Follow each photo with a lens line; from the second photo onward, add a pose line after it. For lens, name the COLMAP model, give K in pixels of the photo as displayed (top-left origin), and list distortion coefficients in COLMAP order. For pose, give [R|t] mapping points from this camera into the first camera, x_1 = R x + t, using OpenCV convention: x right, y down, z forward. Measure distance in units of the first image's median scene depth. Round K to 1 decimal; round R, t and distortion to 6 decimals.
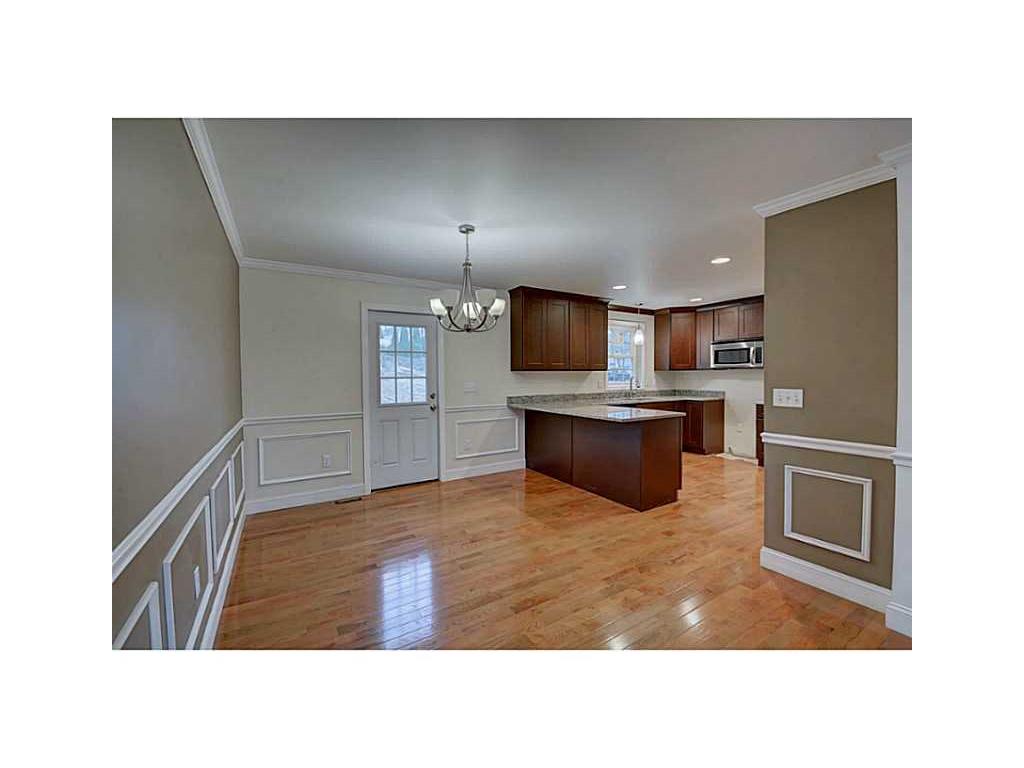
lens RADIAL K [[372.8, 0, 512.0], [0, 372.8, 384.0], [0, 0, 1]] dist [0.001629, -0.016598]
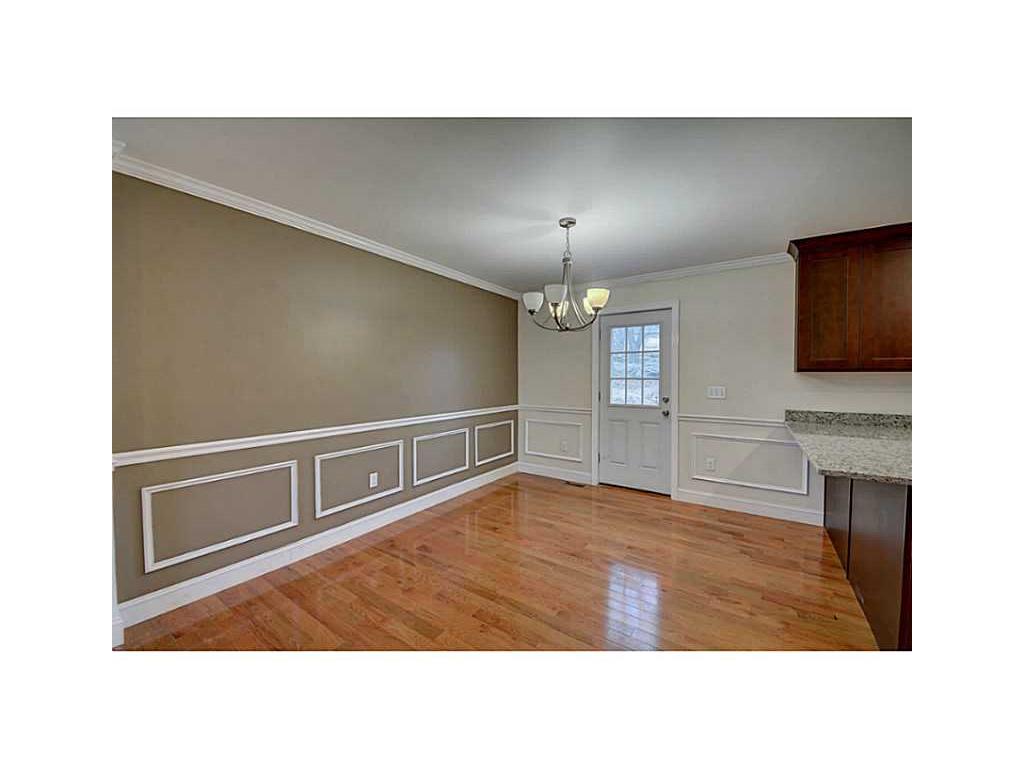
lens RADIAL K [[353.9, 0, 512.0], [0, 353.9, 384.0], [0, 0, 1]] dist [-0.000133, -0.000052]
pose [[0.405276, 0.028653, -0.913745, 0.425184], [-0.032369, 0.999332, 0.016981, -0.008810], [0.913621, 0.022695, 0.405933, 0.332984]]
